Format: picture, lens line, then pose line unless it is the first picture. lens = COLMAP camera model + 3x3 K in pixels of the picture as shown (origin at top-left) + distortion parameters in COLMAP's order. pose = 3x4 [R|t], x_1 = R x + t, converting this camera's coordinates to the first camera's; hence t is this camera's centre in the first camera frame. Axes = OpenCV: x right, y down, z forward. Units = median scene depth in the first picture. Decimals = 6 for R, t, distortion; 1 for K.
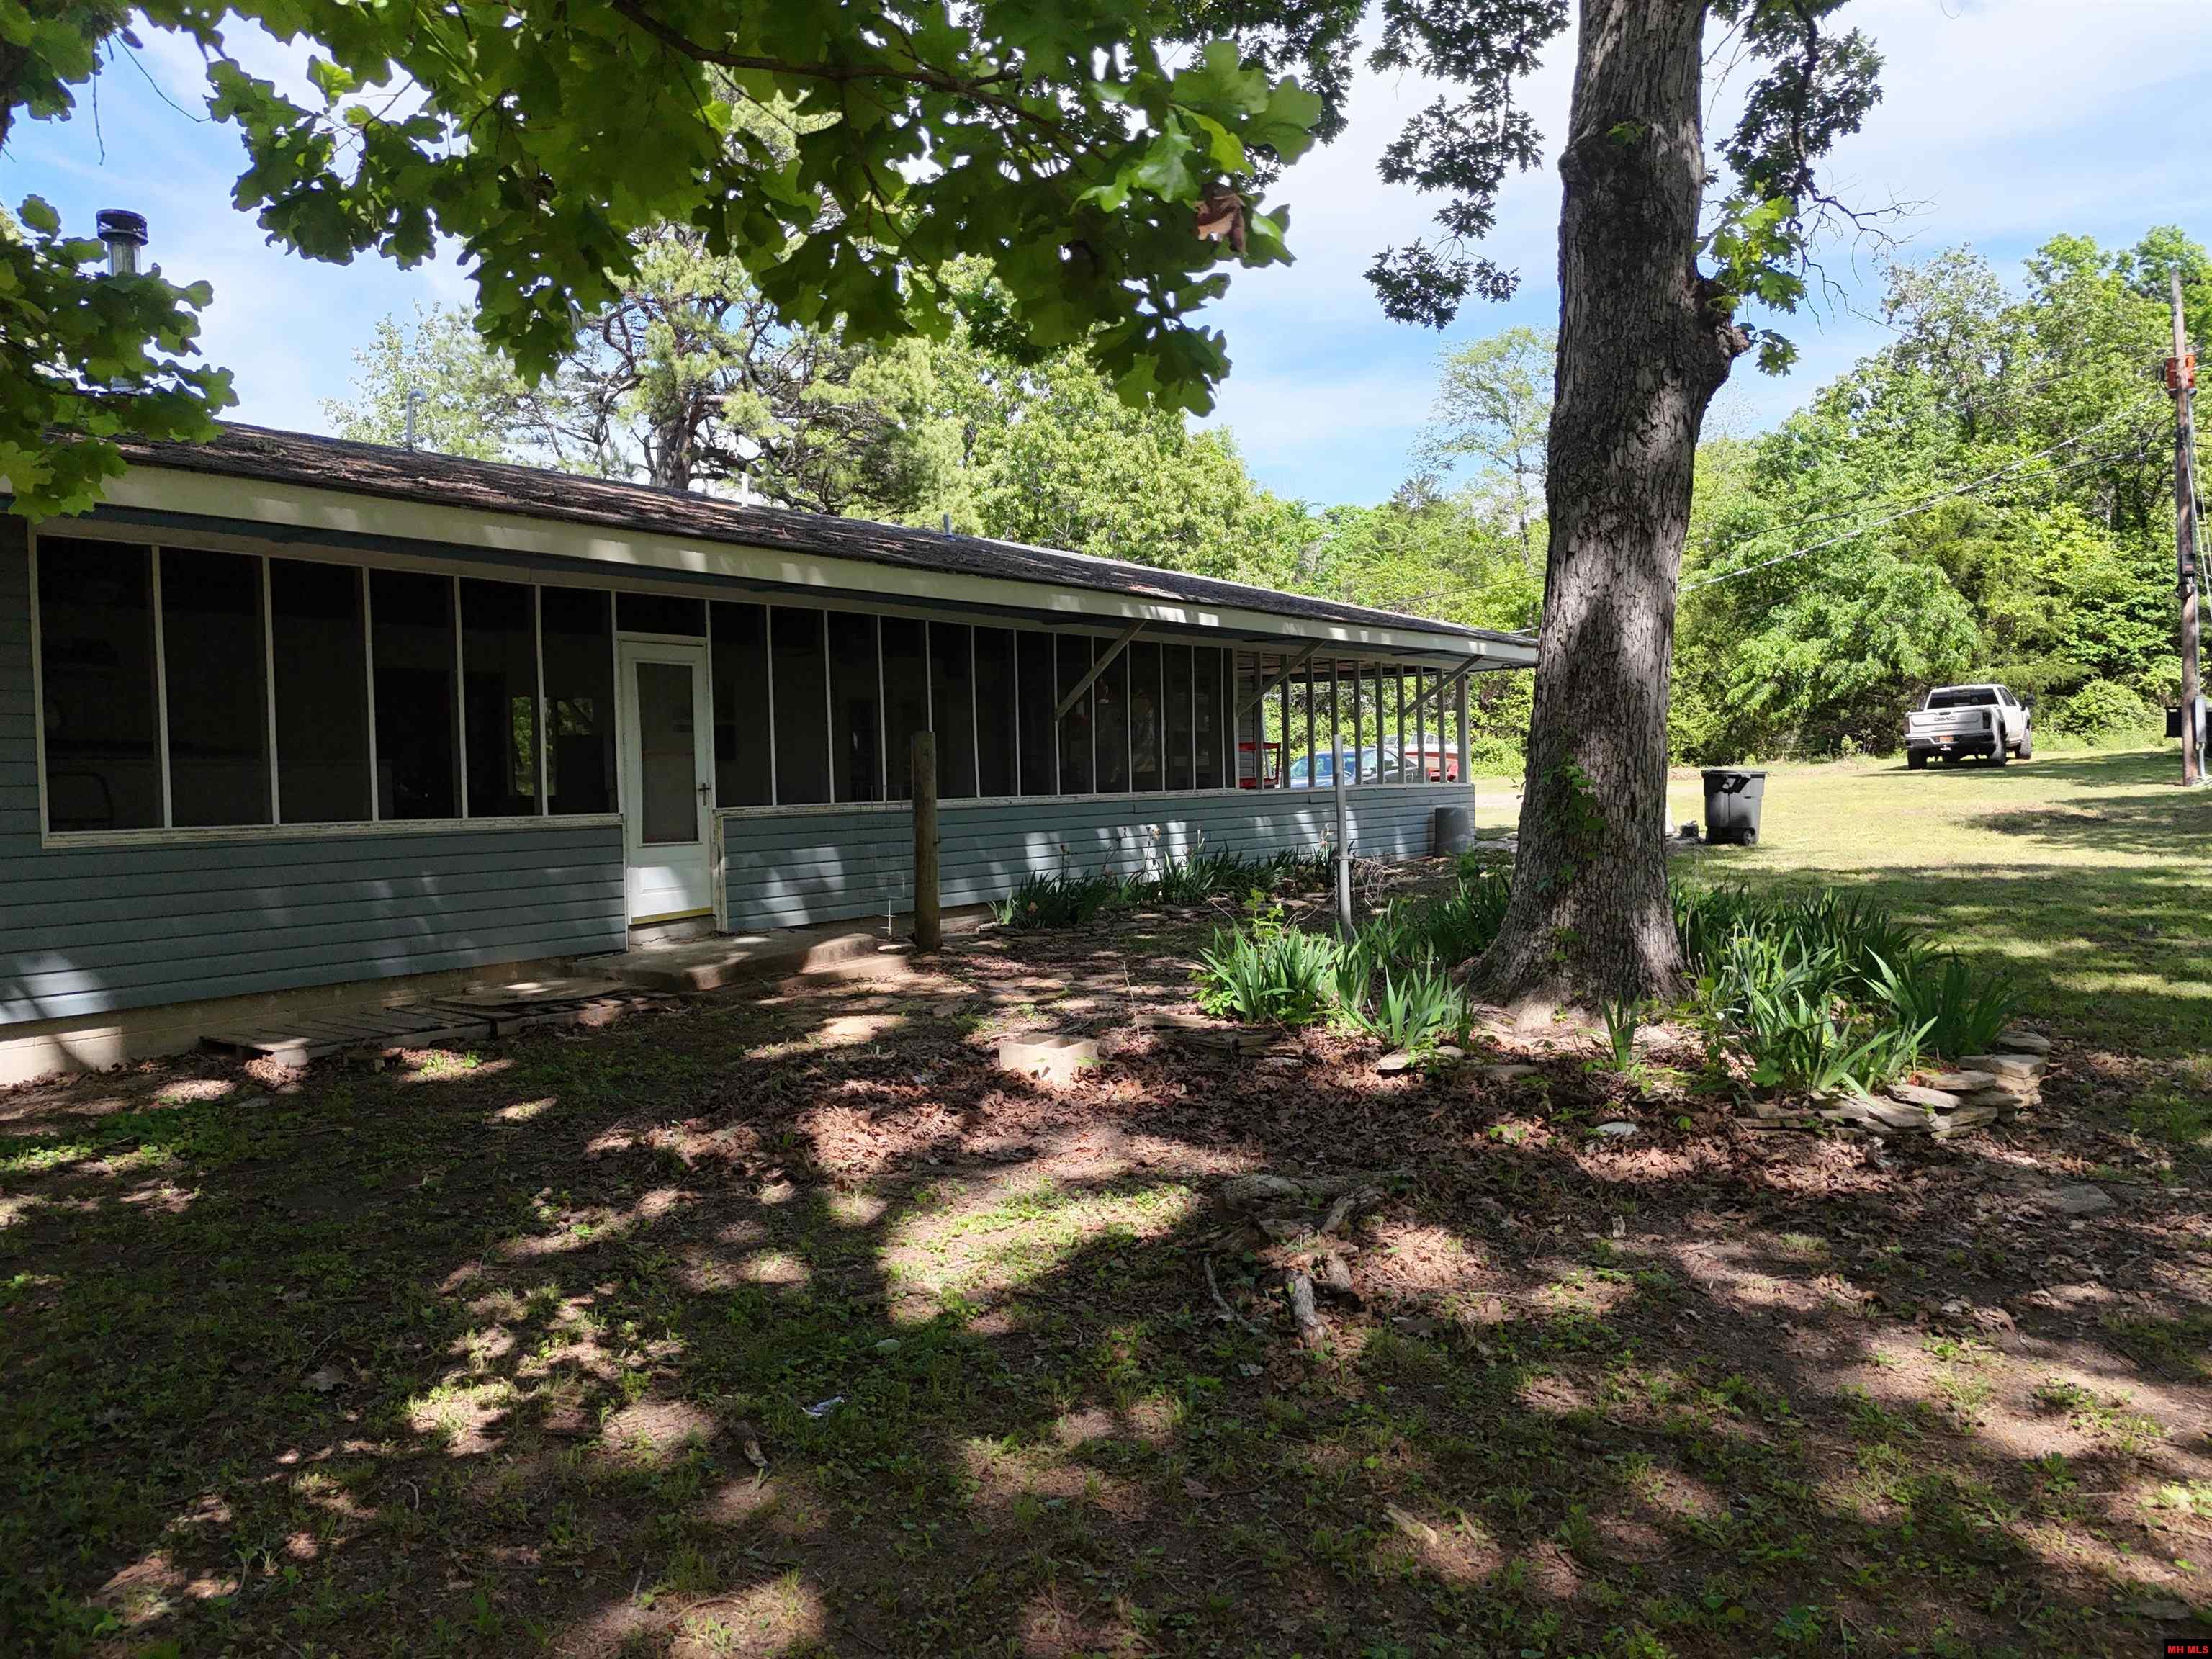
lens RADIAL K [[1663.2, 0, 1101.8], [0, 1663.2, 846.7], [0, 0, 1]] dist [0.063111, -0.060617]
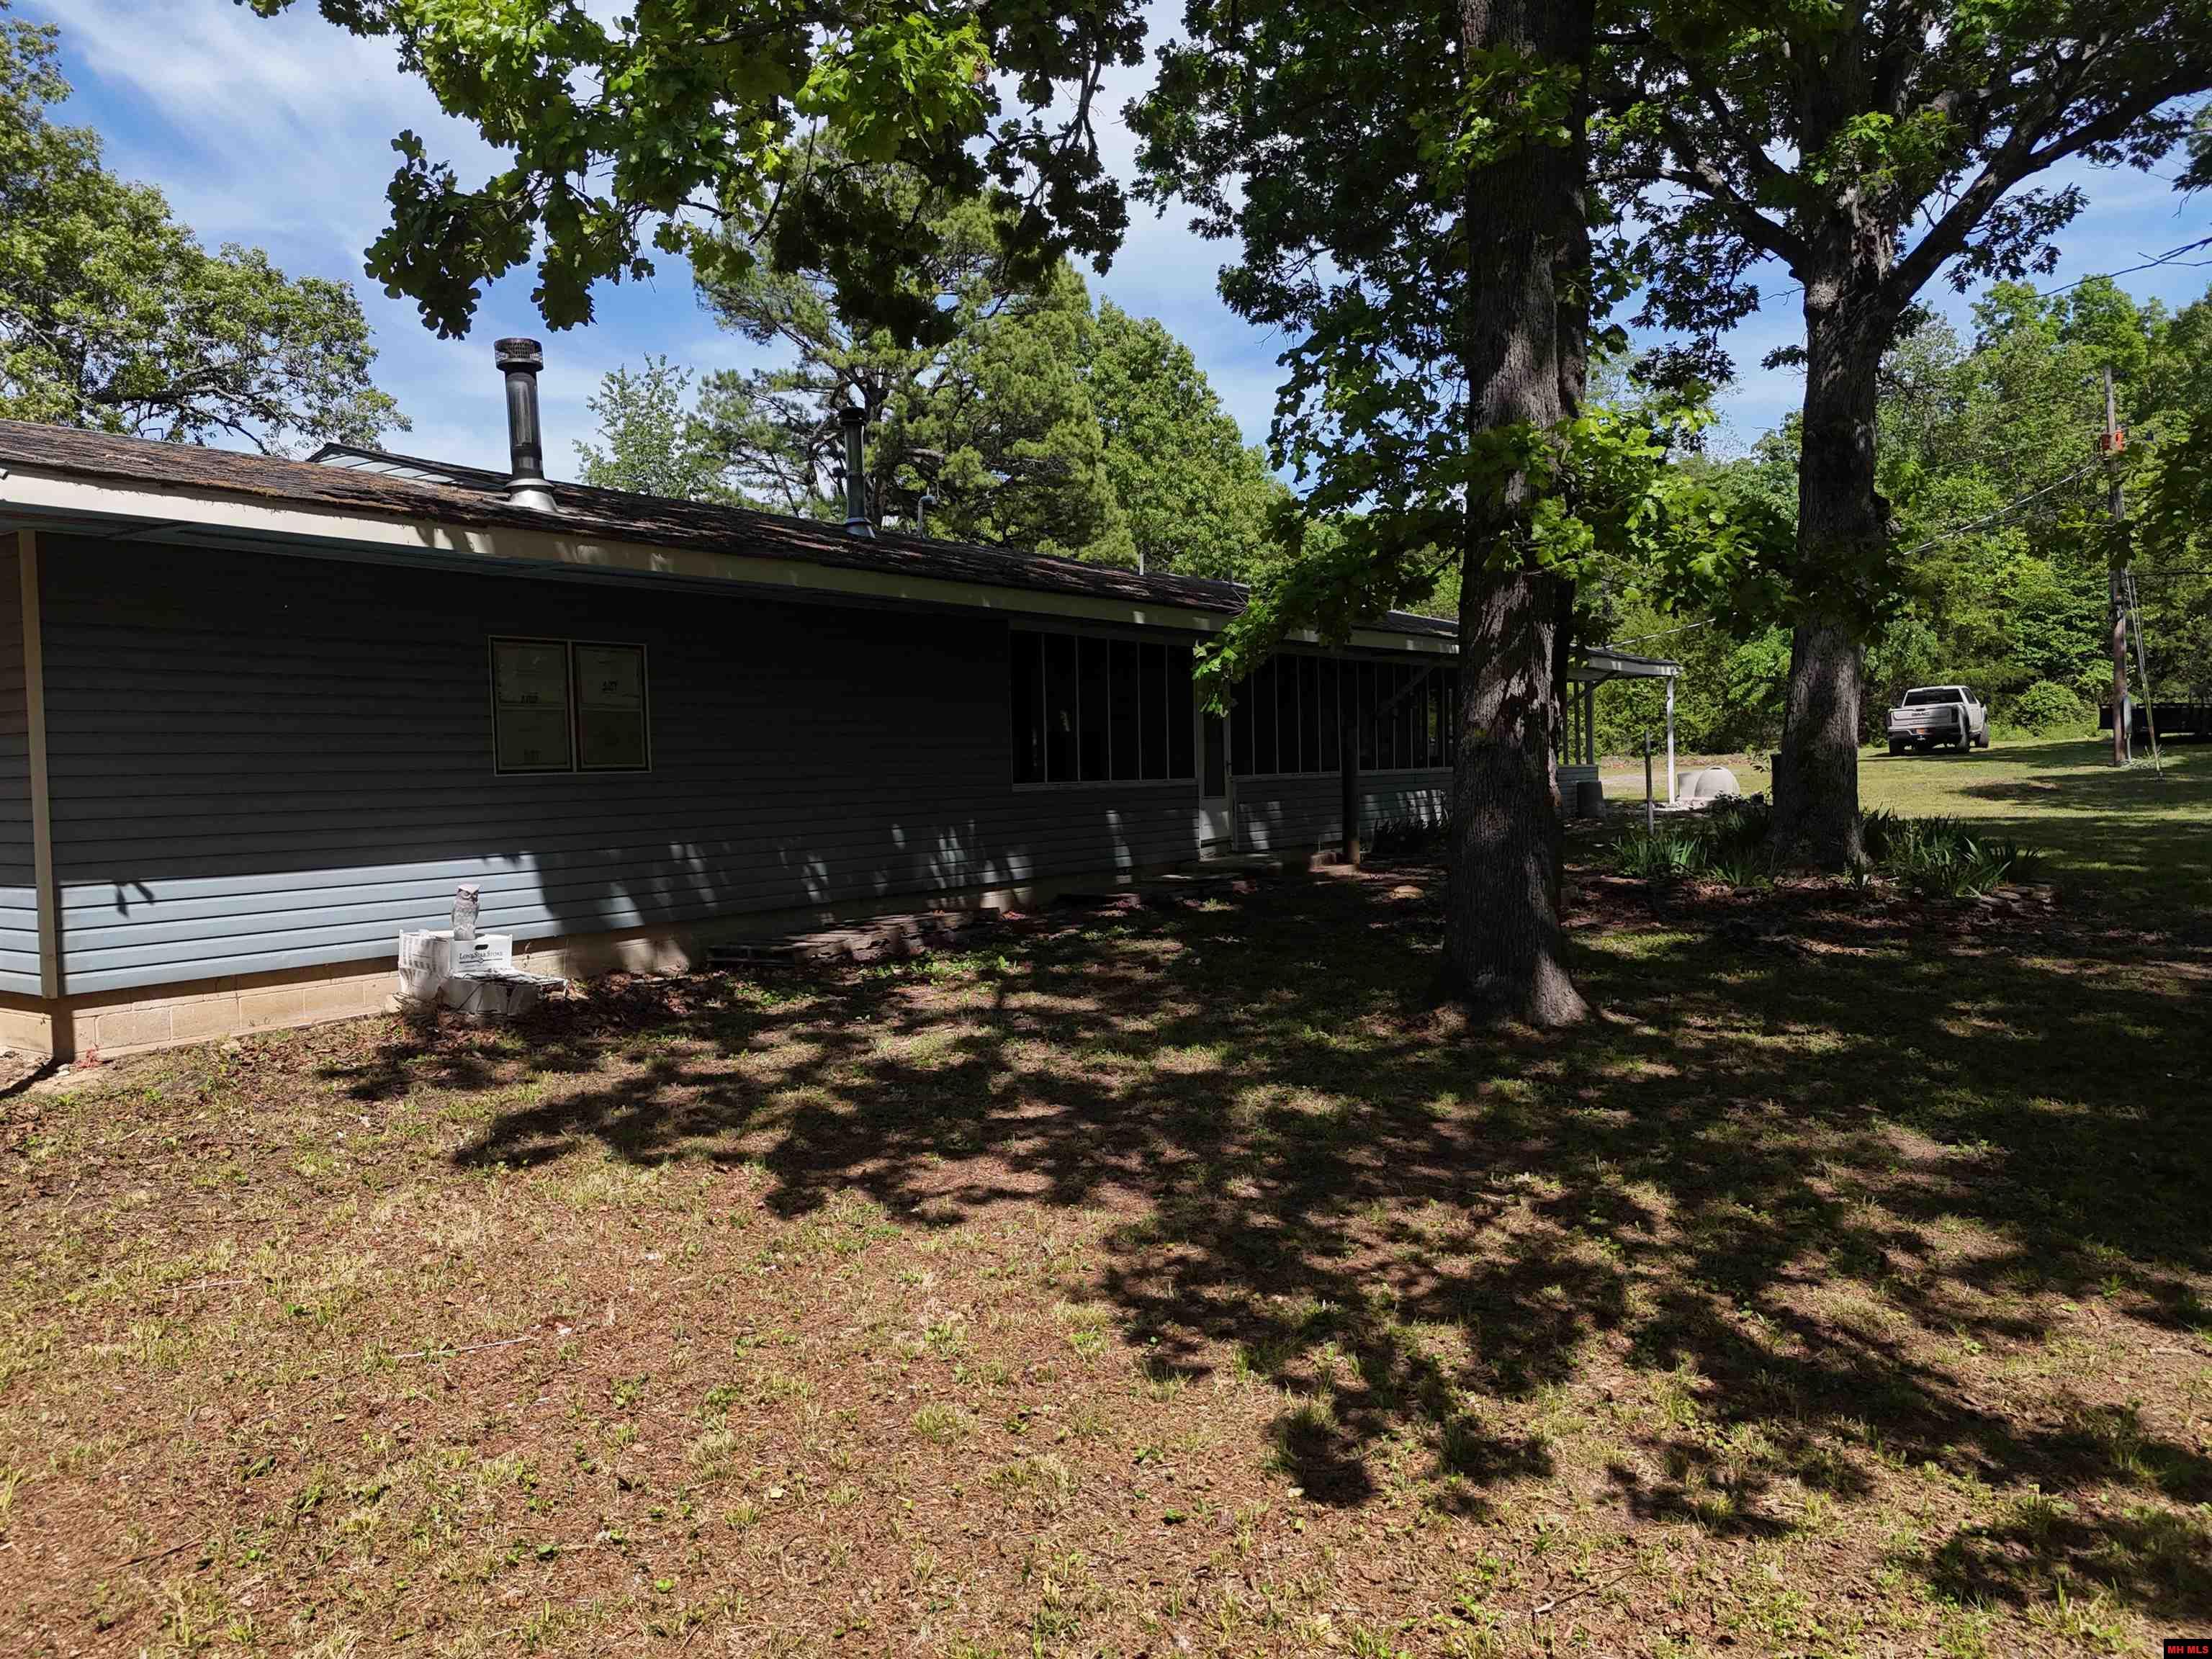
lens RADIAL K [[1635.2, 0, 1120.4], [0, 1635.2, 835.4], [0, 0, 1]] dist [0.056453, -0.038626]
pose [[0.999501, -0.002951, 0.031456, -0.090640], [0.002977, 0.999995, -0.000783, 0.008599], [-0.031453, 0.000877, 0.999505, -0.138851]]
